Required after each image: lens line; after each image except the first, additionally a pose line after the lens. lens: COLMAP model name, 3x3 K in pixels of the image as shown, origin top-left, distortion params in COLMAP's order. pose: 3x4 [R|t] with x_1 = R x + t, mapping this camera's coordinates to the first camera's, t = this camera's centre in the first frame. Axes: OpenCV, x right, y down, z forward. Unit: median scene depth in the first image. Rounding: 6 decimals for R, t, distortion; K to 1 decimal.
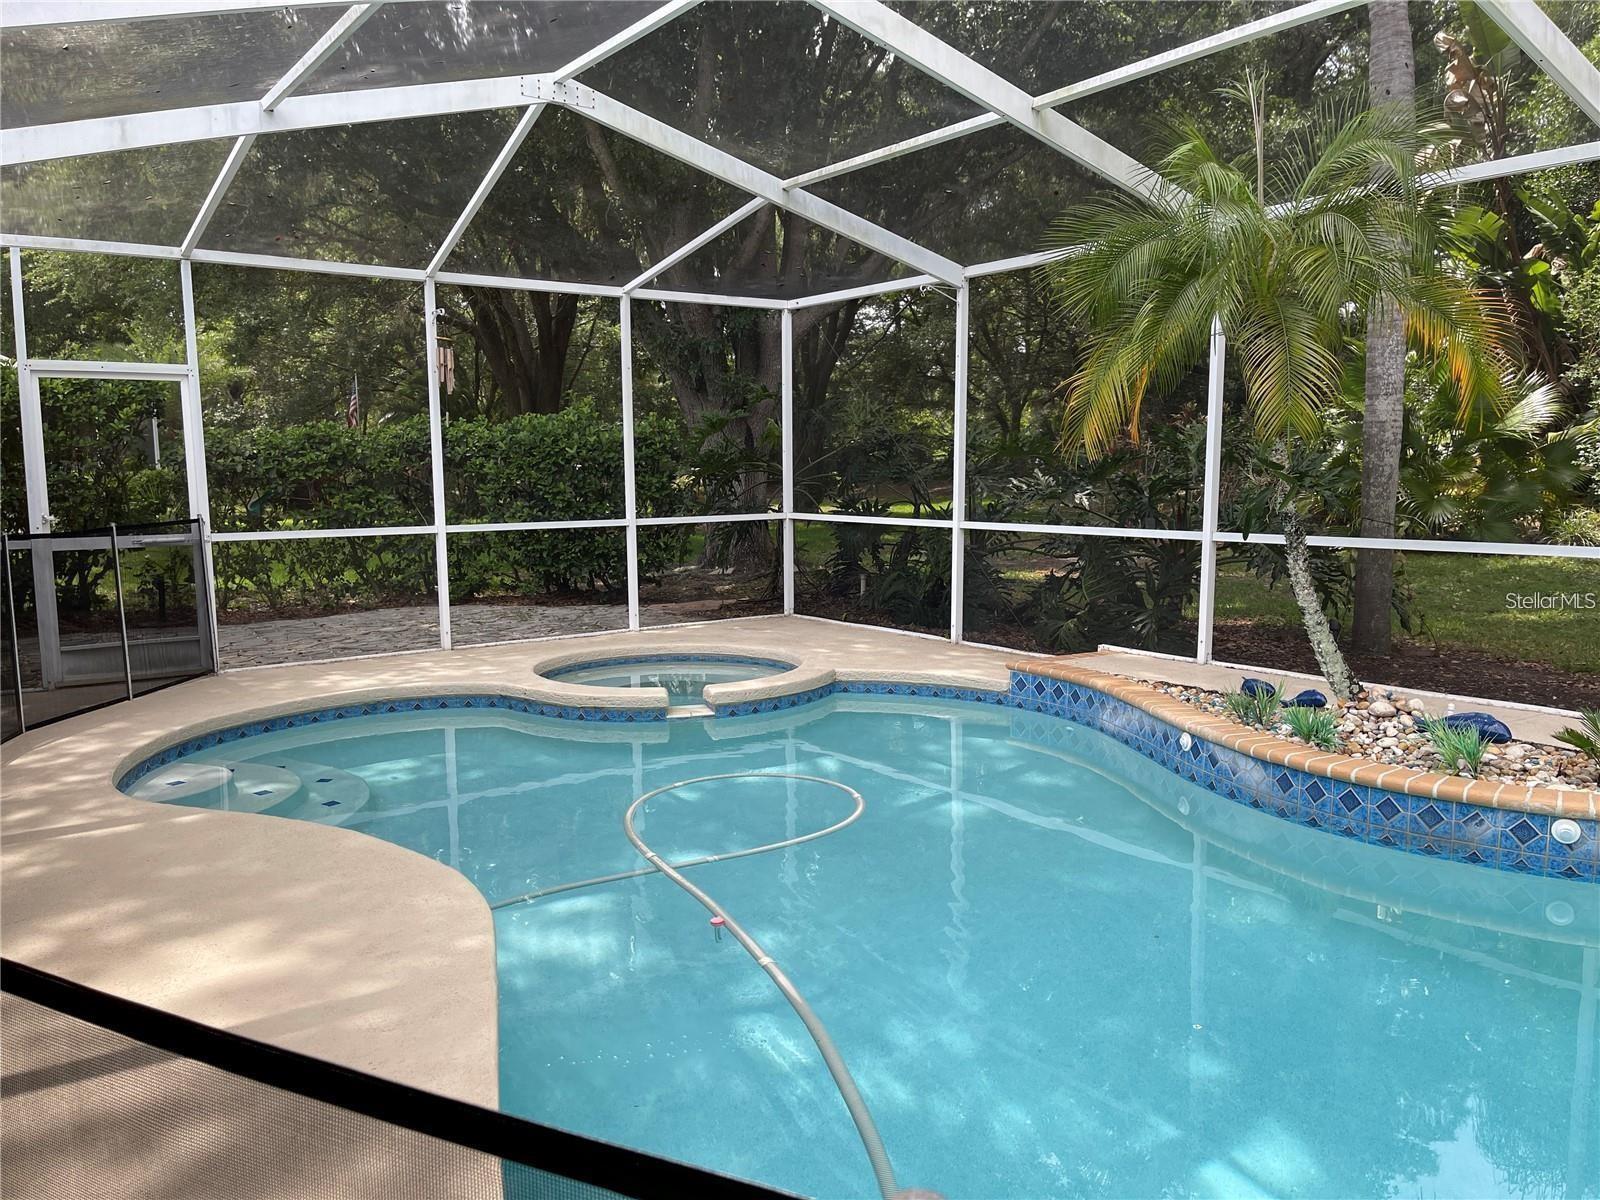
lens RADIAL K [[1215.0, 0, 806.6], [0, 1215.0, 598.5], [0, 0, 1]] dist [0.046218, -0.024470]
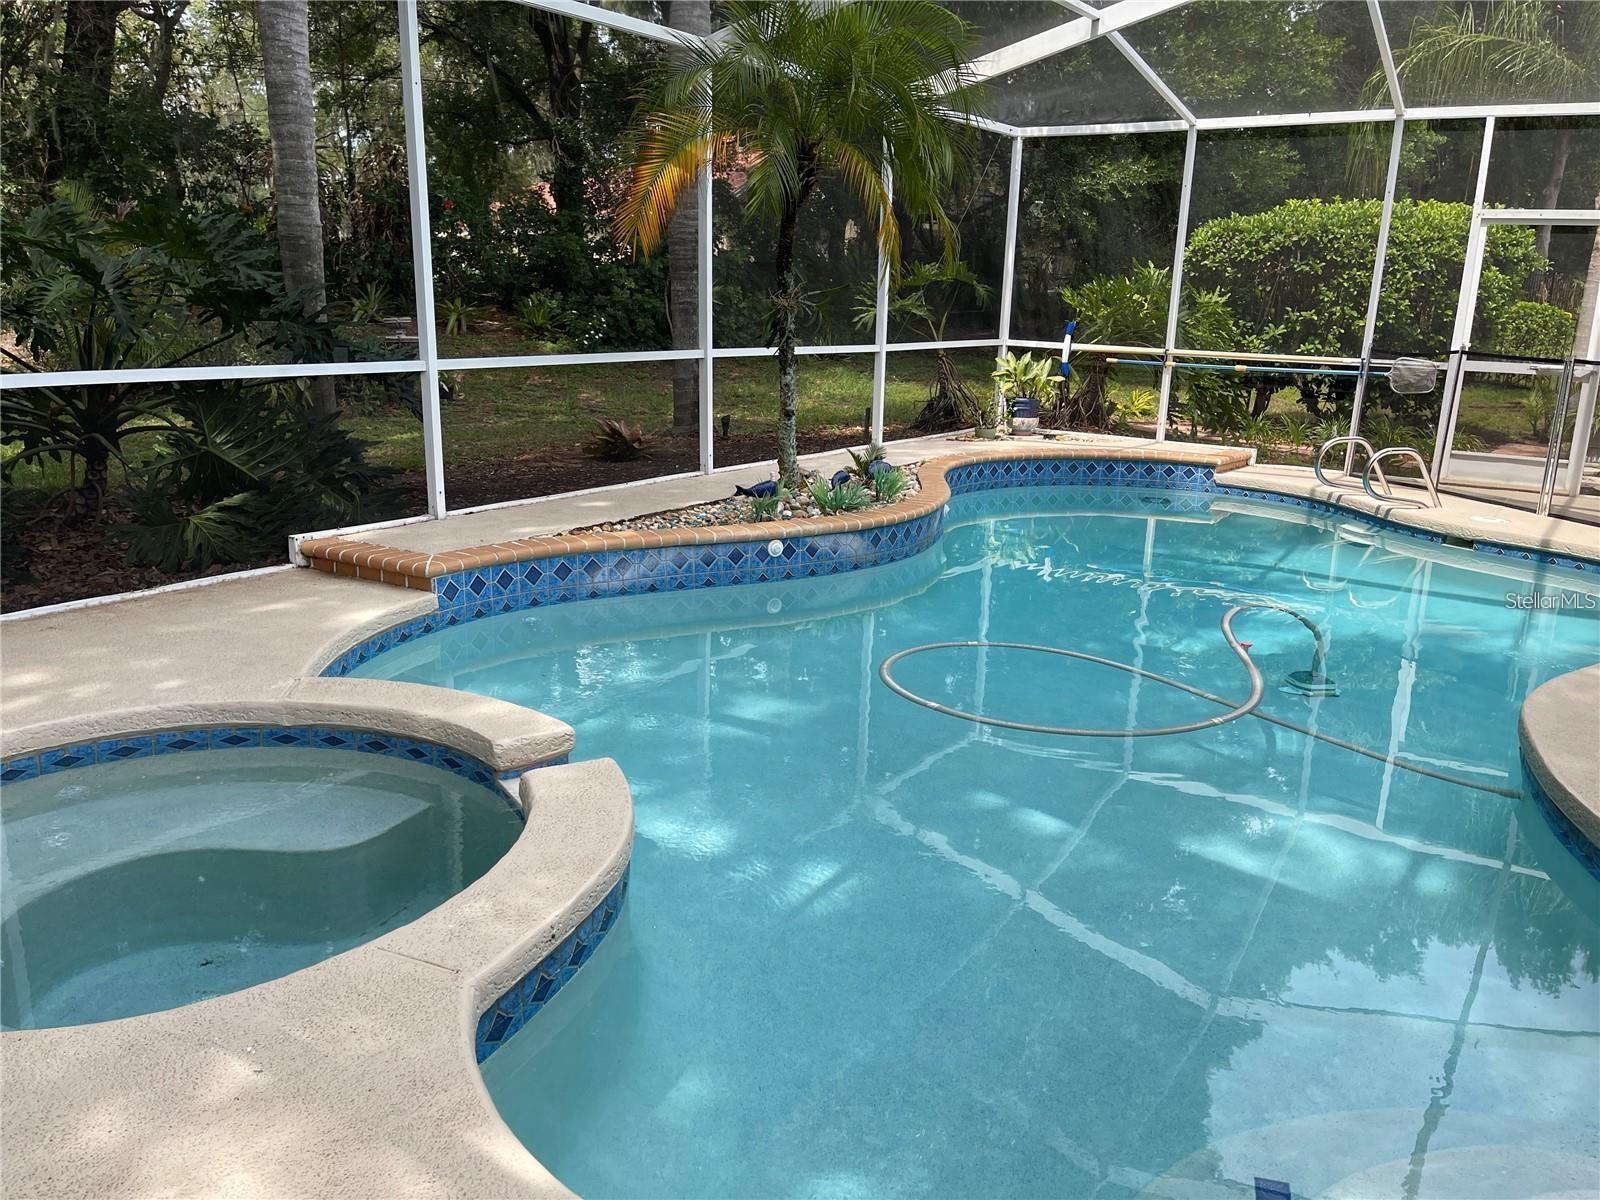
lens RADIAL K [[1215.0, 0, 800.7], [0, 1215.0, 596.9], [0, 0, 1]] dist [0.046218, -0.024470]
pose [[-0.333245, -0.224729, 0.915666, -0.717380], [0.082297, 0.960539, 0.265693, -0.129806], [-0.939242, 0.163897, -0.301600, 1.358464]]
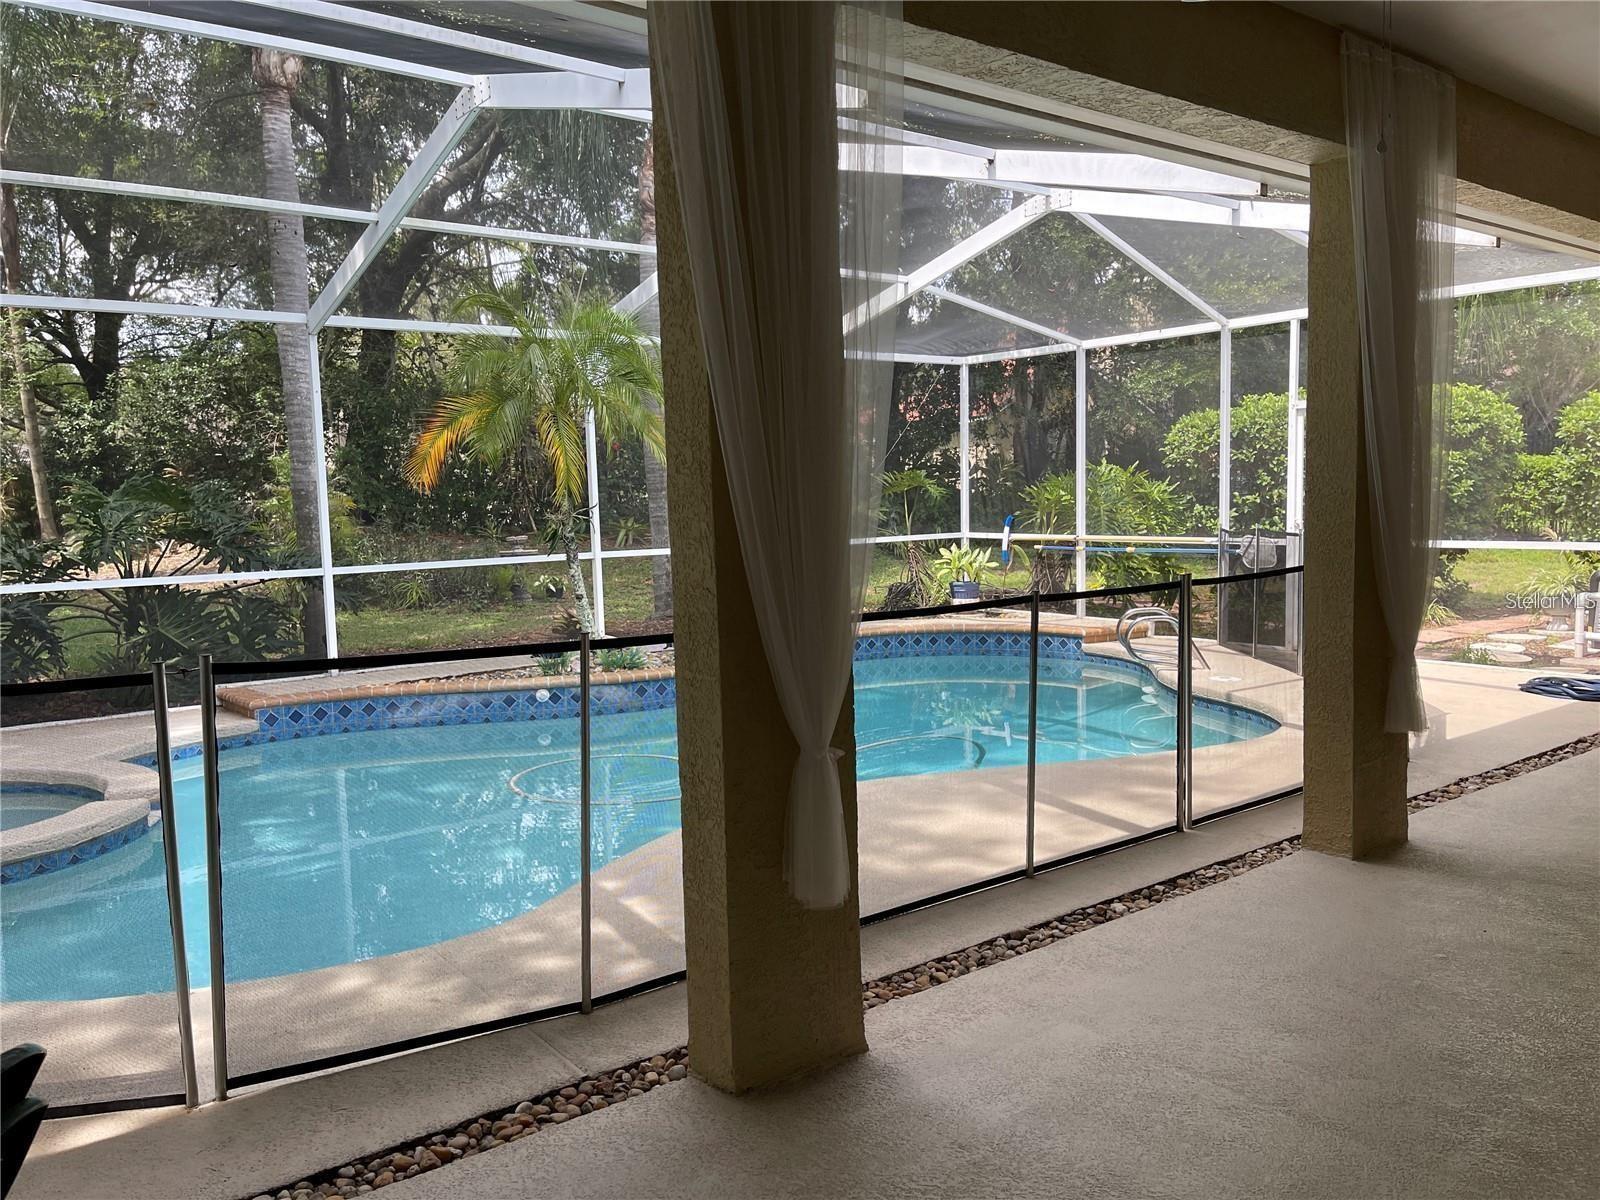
lens RADIAL K [[1215.0, 0, 814.1], [0, 1215.0, 604.7], [0, 0, 1]] dist [0.046218, -0.024470]
pose [[-0.034611, -0.075525, 0.996543, -1.185126], [0.137802, 0.987255, 0.079607, -0.063099], [-0.989855, 0.140081, -0.023763, 0.722994]]
